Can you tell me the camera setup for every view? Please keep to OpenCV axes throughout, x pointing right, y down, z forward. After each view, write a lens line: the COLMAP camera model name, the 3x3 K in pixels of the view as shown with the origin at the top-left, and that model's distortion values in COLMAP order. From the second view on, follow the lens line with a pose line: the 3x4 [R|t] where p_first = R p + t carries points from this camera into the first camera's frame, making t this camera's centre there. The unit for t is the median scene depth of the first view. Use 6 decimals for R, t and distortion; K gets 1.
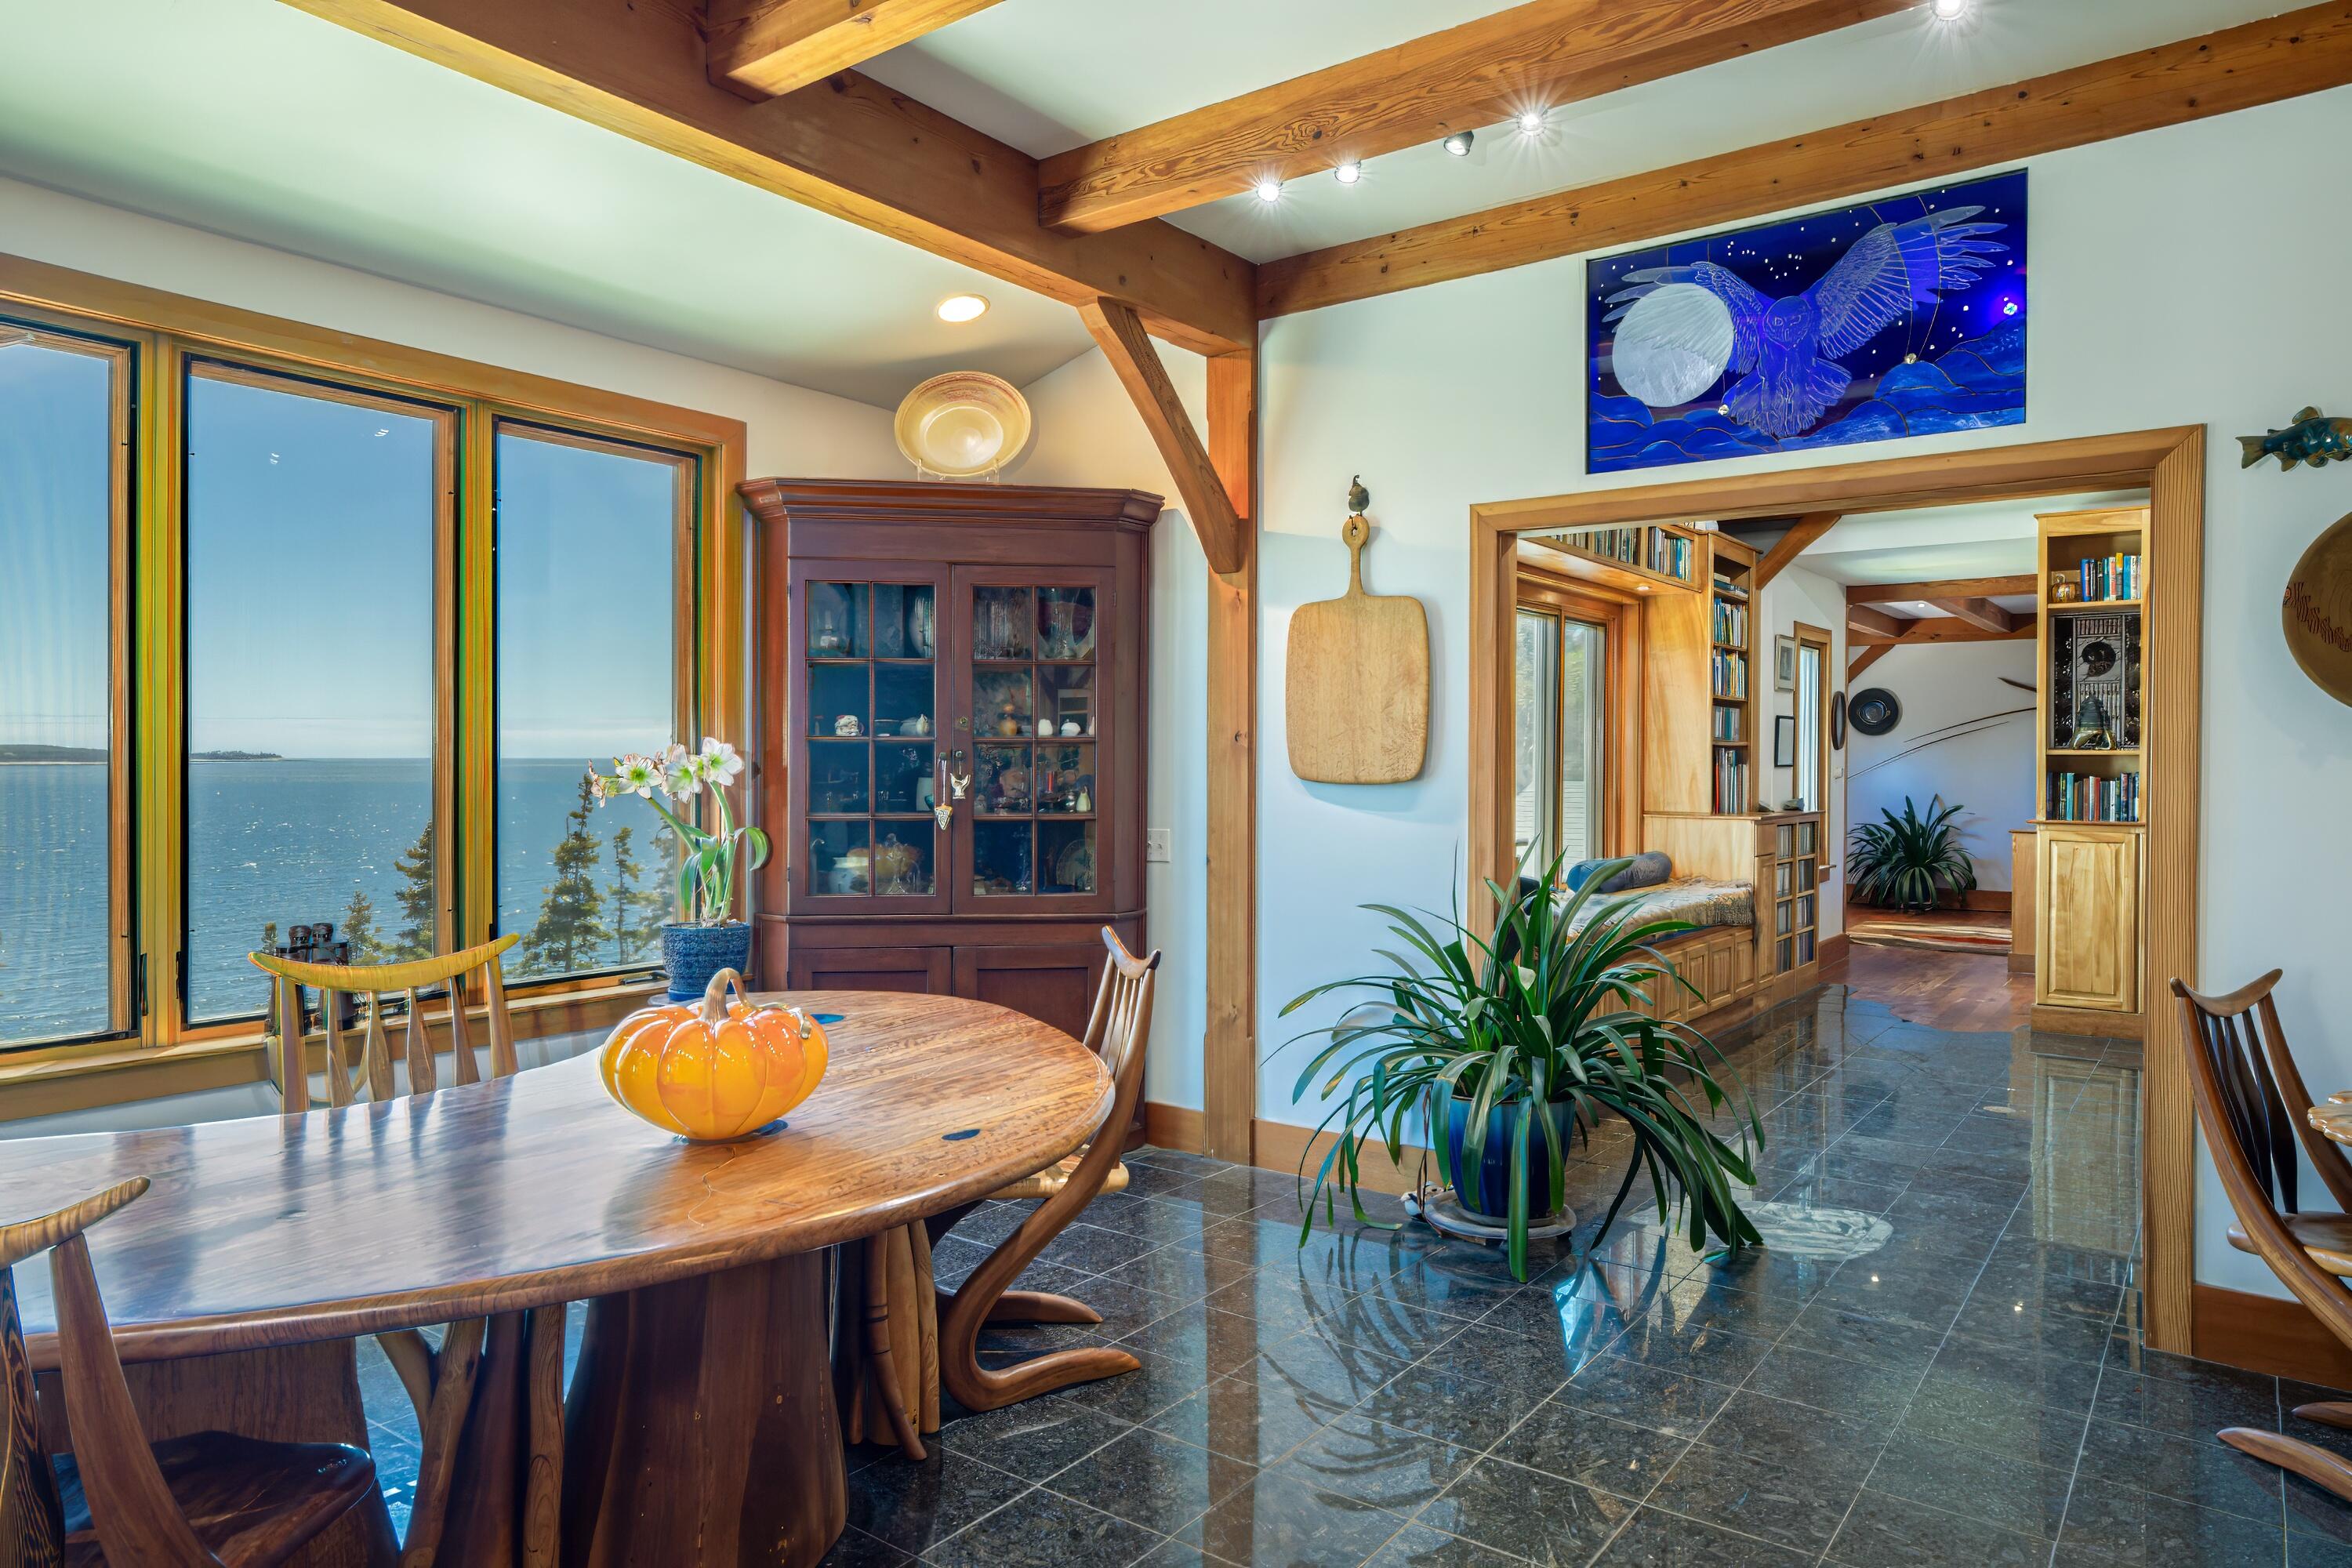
lens RADIAL K [[1448.9, 0, 1167.5], [0, 1448.9, 764.7], [0, 0, 1]] dist [0.000928, 0.010100]
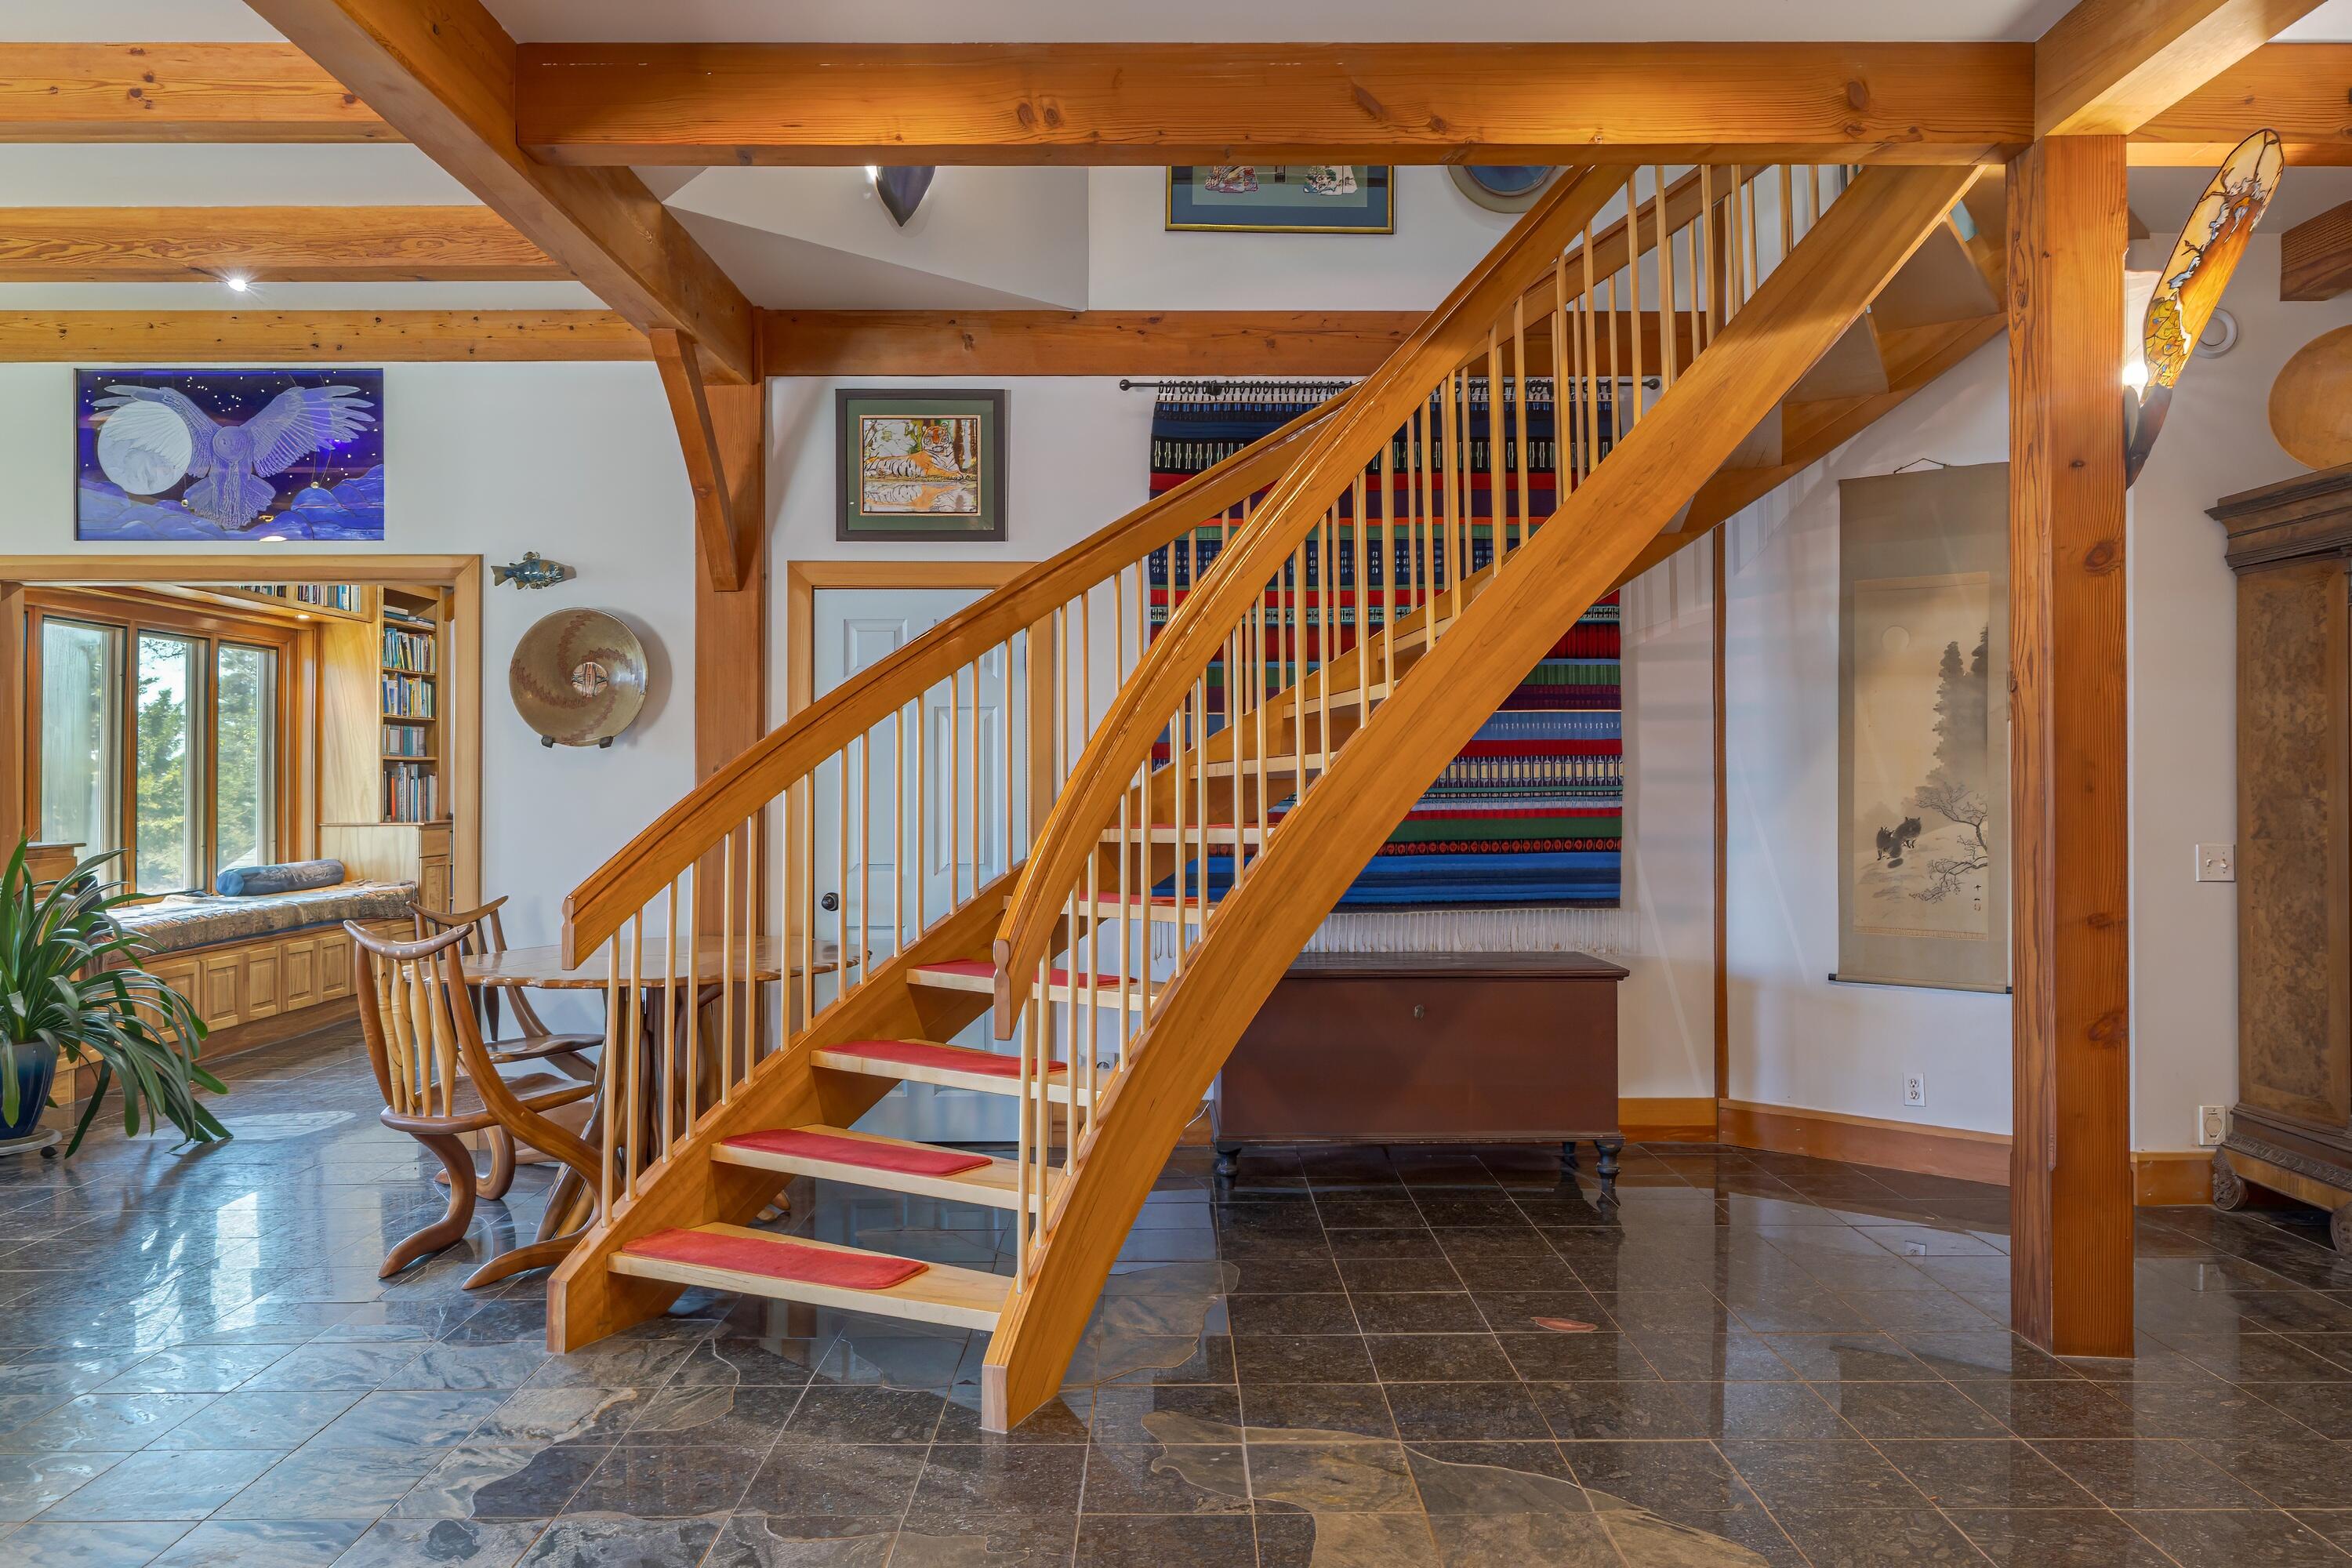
lens RADIAL K [[1624.8, 0, 1184.1], [0, 1624.8, 770.5], [0, 0, 1]] dist [0.002540, -0.000052]
pose [[0.795277, -0.002807, 0.606240, 0.196738], [0.007887, 0.999953, -0.005717, 0.012495], [-0.606195, 0.009328, 0.795261, -0.679794]]
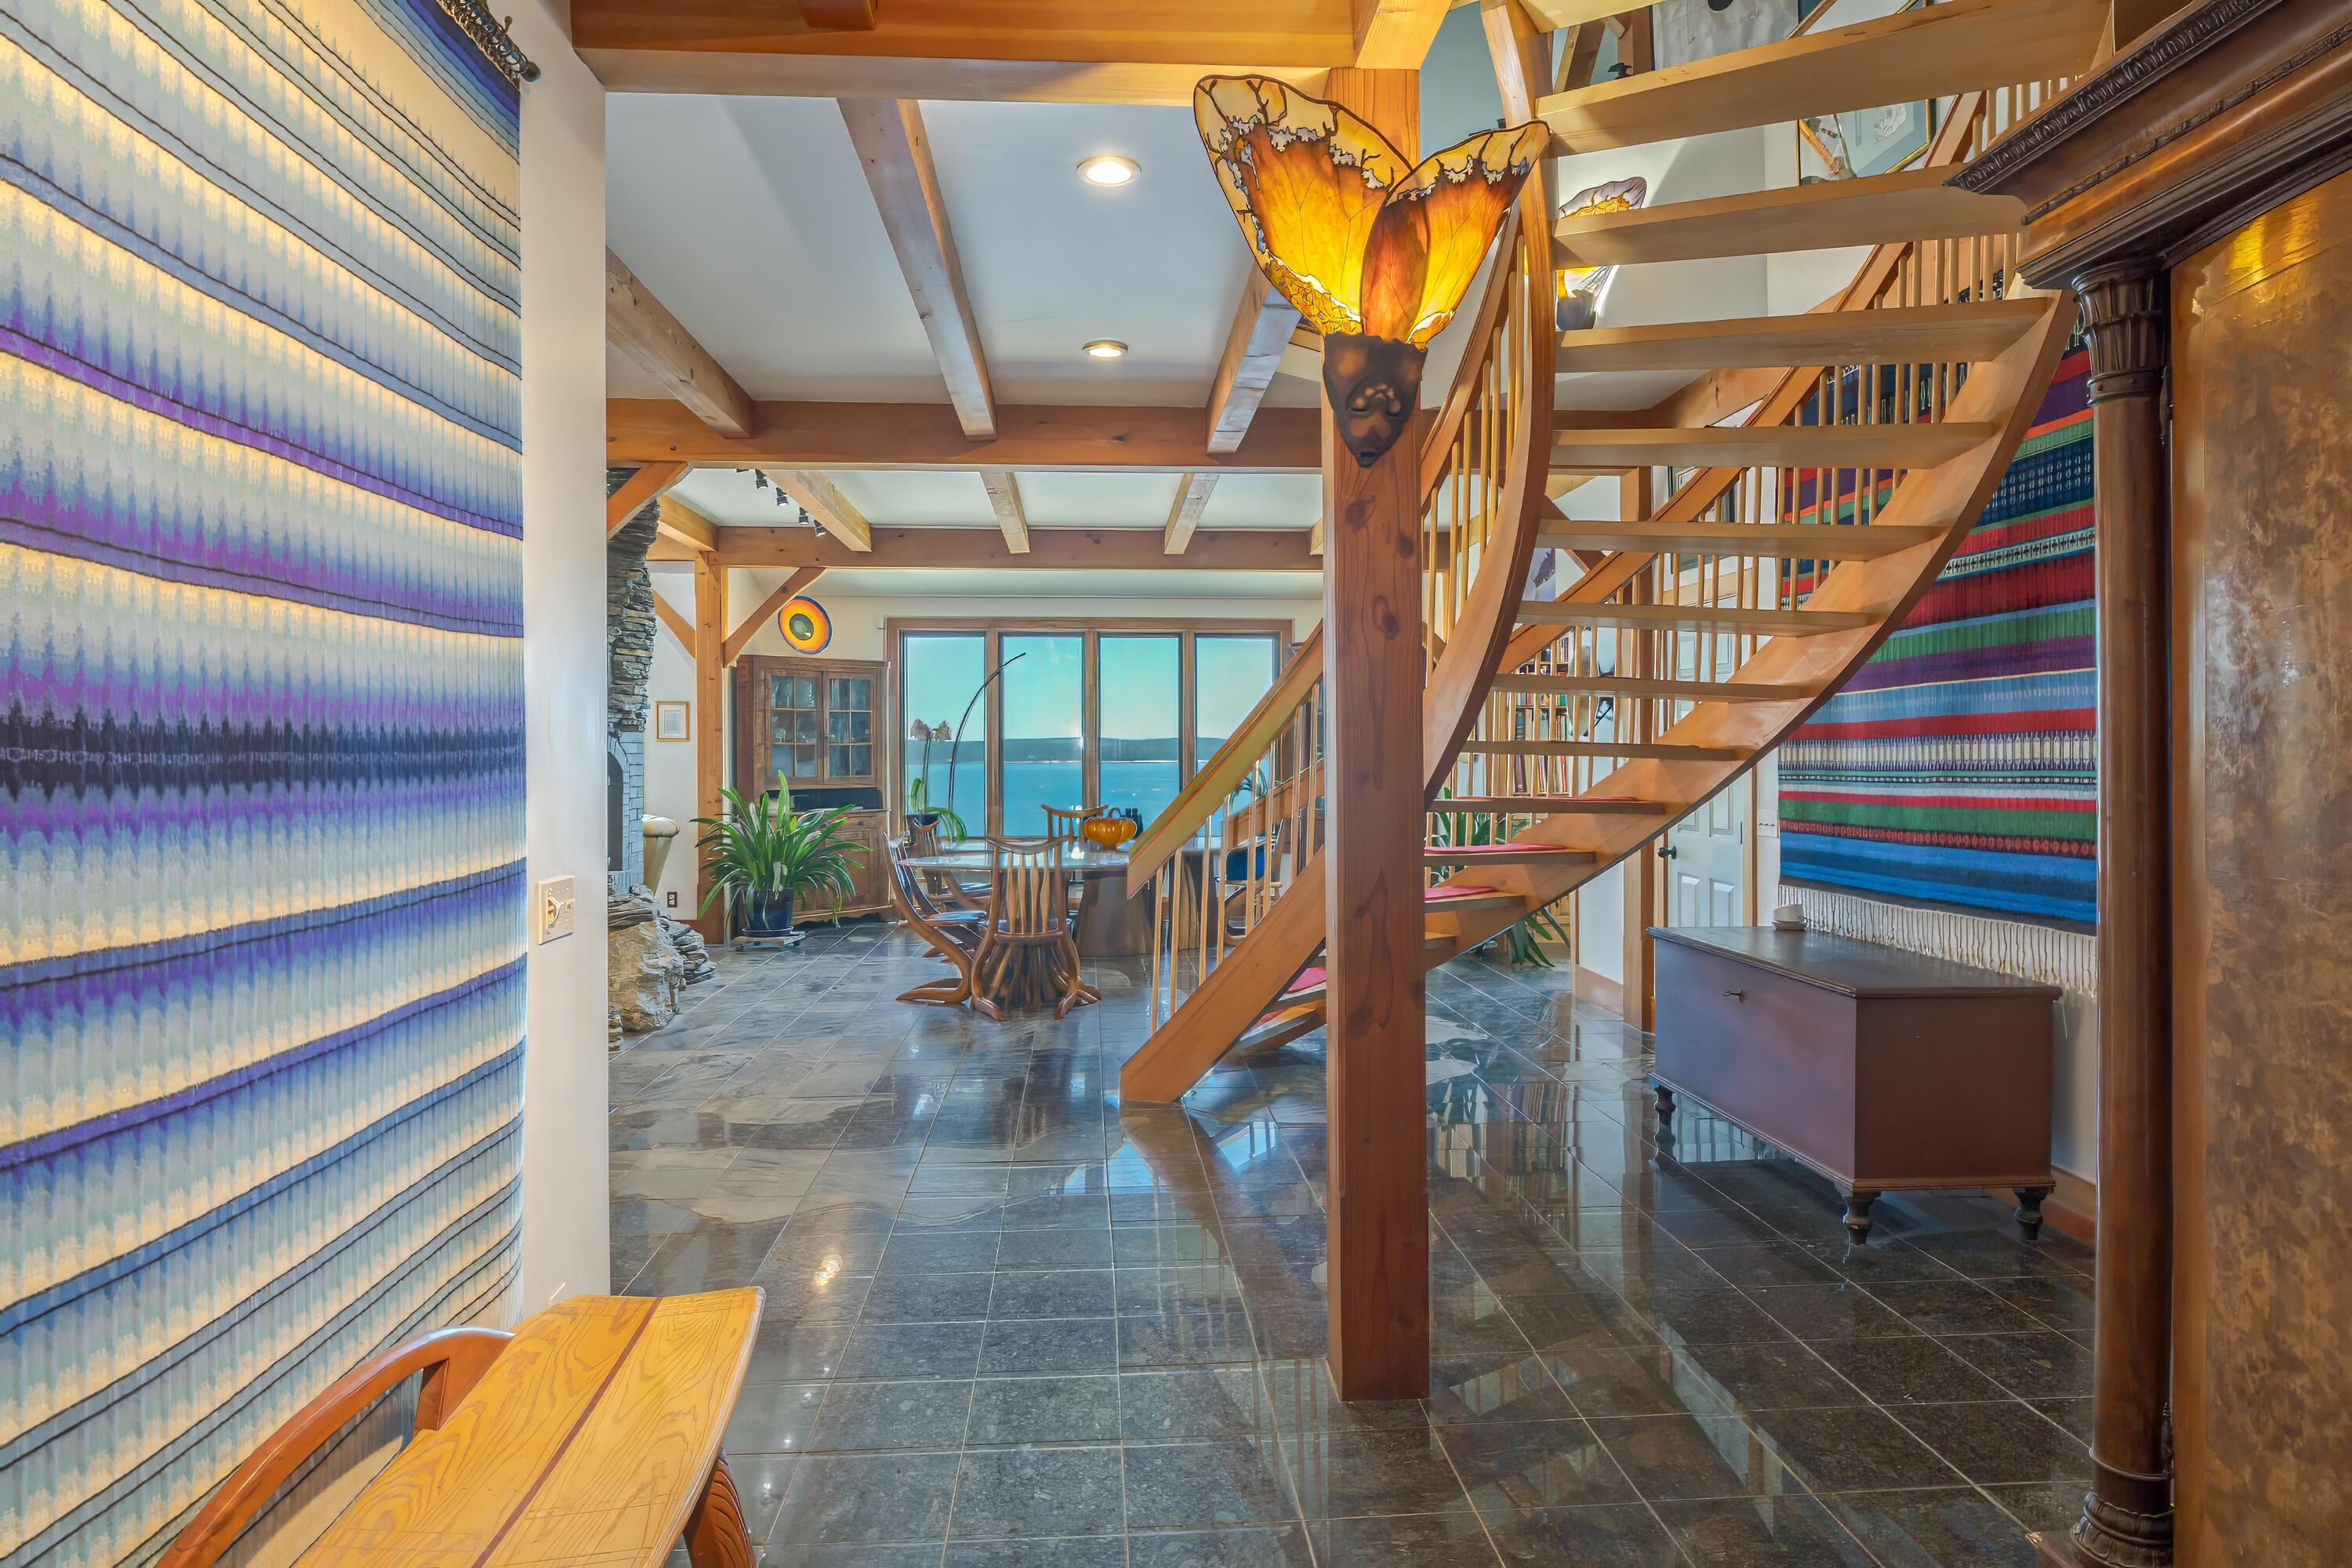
lens RADIAL K [[1302.8, 0, 1179.7], [0, 1302.8, 774.8], [0, 0, 1]] dist [-0.000314, 0.000000]
pose [[0.659012, -0.001814, -0.752130, 1.765674], [0.007286, 0.999966, 0.003972, 0.016085], [0.752097, -0.008097, 0.659003, -0.791311]]
